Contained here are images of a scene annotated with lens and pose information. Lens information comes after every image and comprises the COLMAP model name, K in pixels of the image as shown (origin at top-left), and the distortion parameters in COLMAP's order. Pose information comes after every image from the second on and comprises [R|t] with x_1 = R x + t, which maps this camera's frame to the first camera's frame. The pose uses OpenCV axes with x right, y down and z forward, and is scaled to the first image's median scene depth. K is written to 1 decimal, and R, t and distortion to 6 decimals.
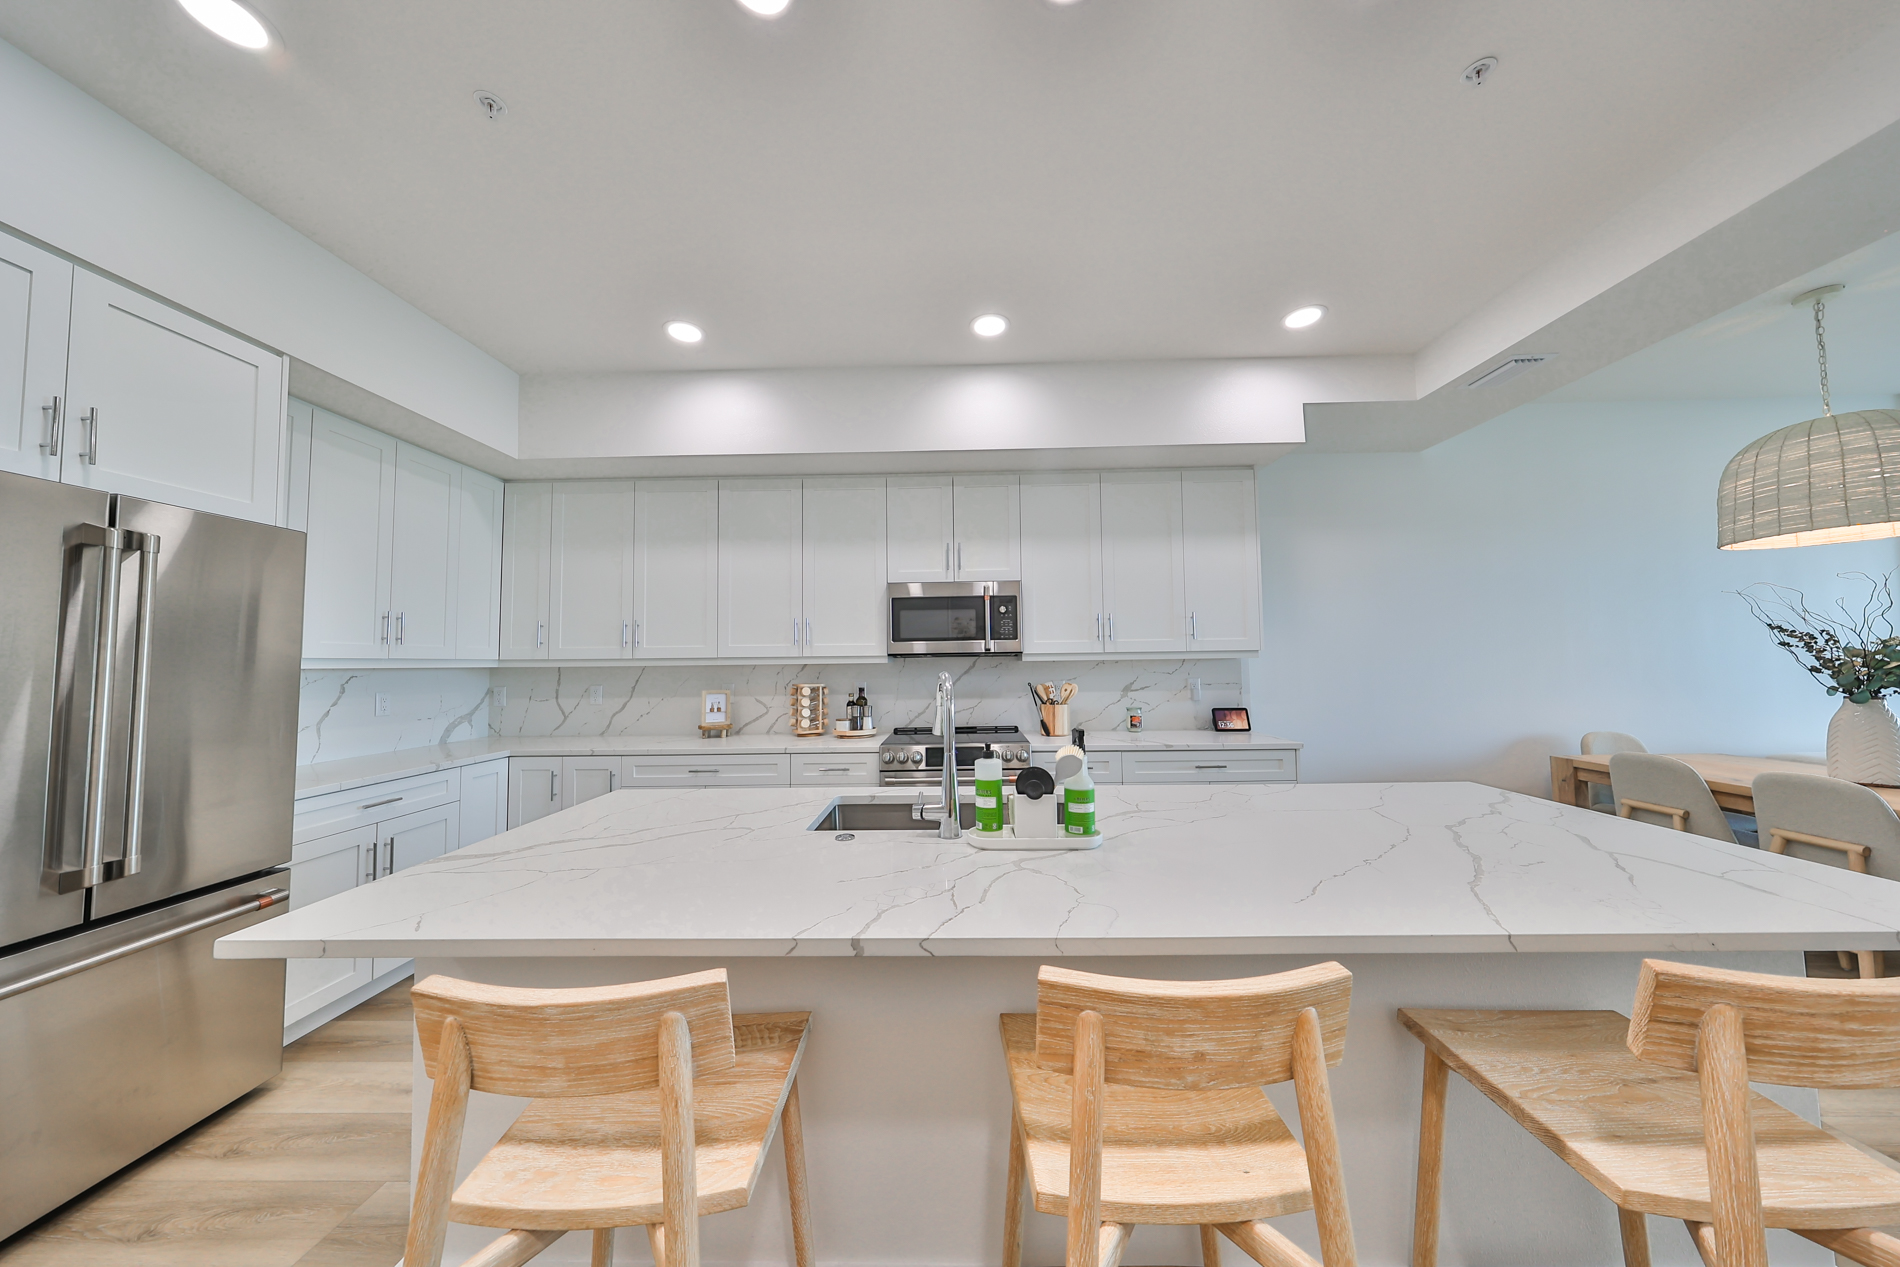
lens RADIAL K [[580.4, 0, 950.0], [0, 580.4, 633.5], [0, 0, 1]] dist [-0.000998, -0.000137]
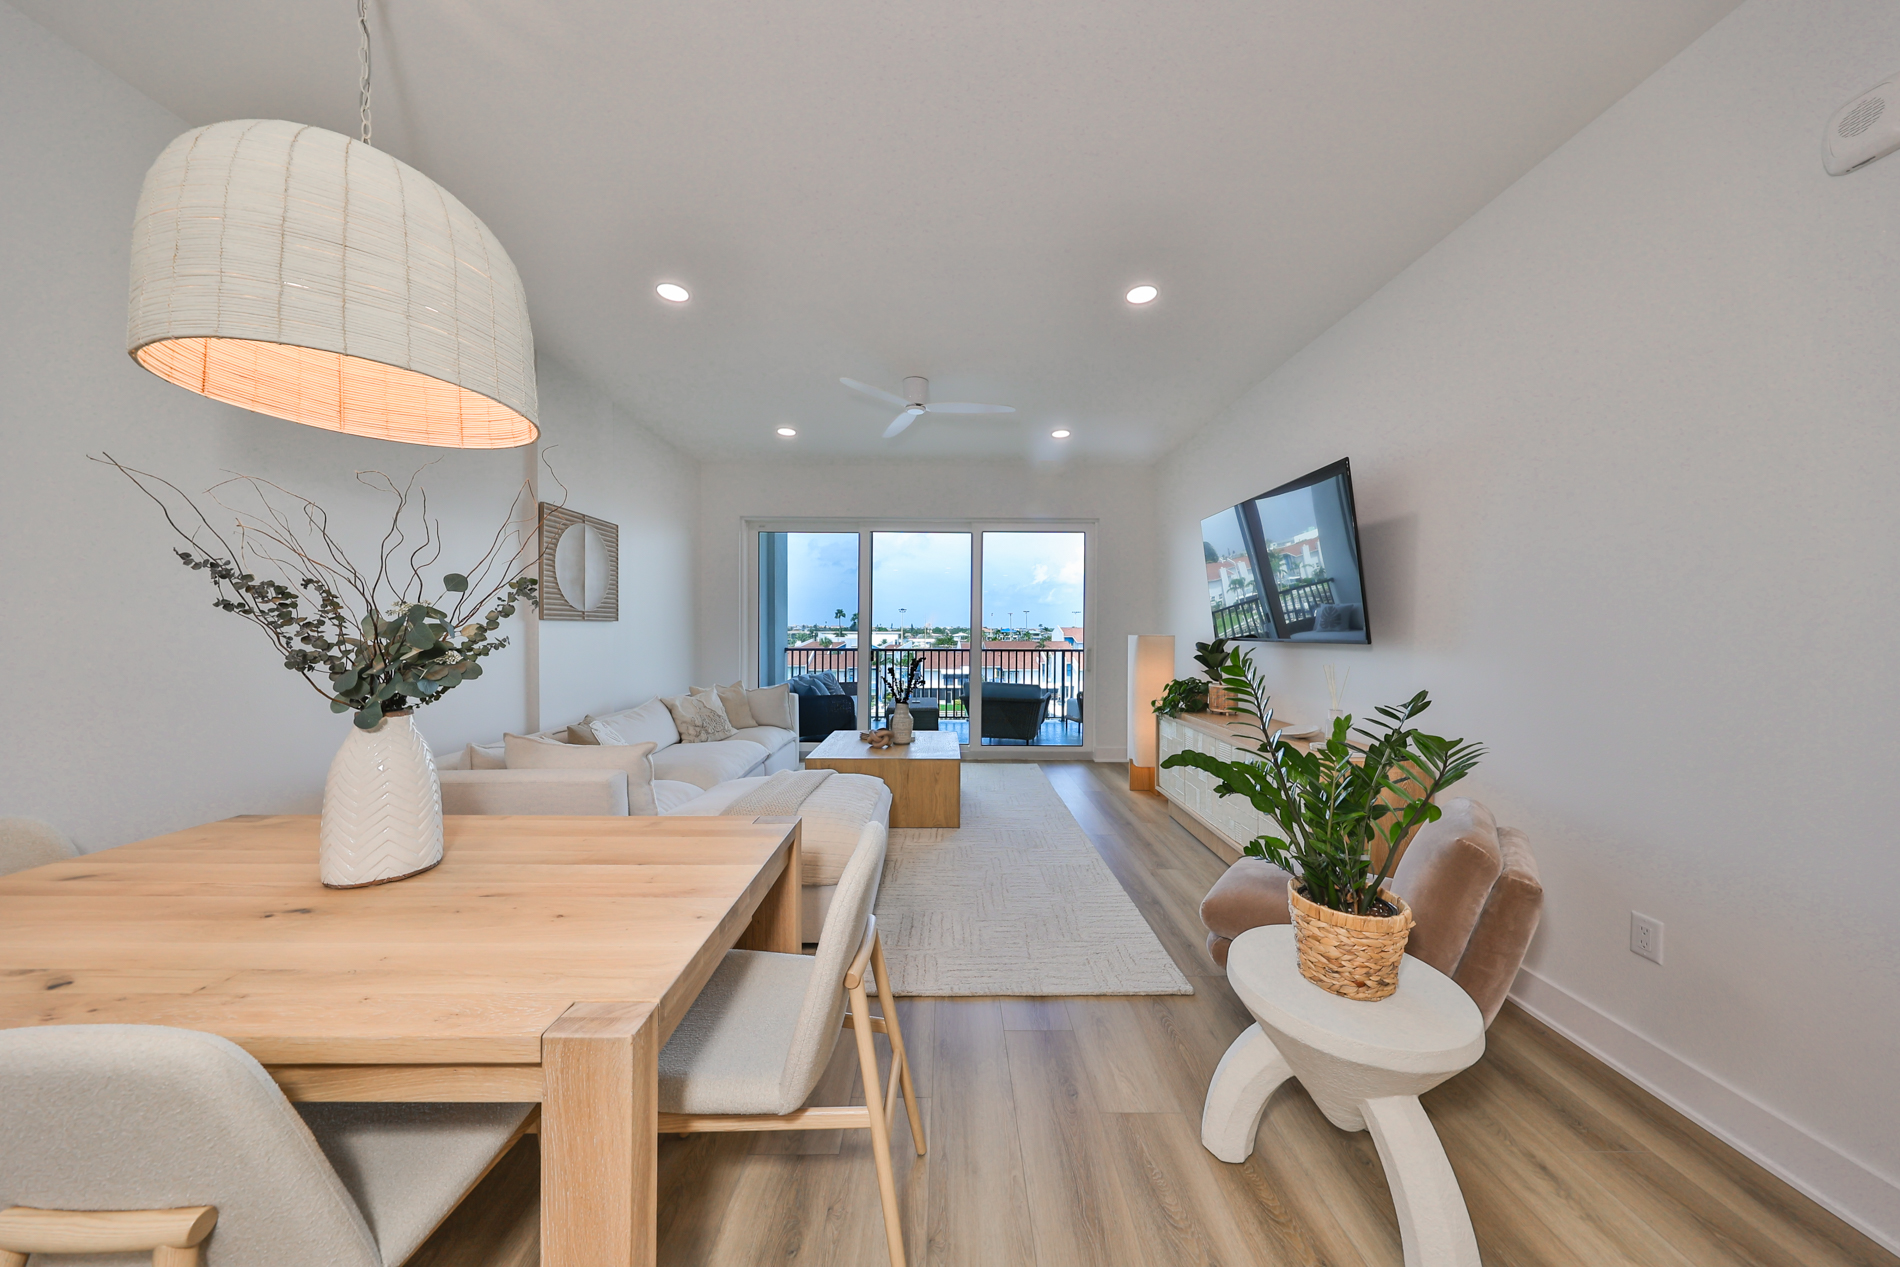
lens RADIAL K [[584.0, 0, 950.0], [0, 584.0, 633.5], [0, 0, 1]] dist [0.006900, -0.002538]
pose [[-0.026662, 0.007375, 0.999617, 0.762668], [-0.059527, 0.998187, -0.008952, 0.008072], [-0.997871, -0.059743, -0.026175, 0.368318]]
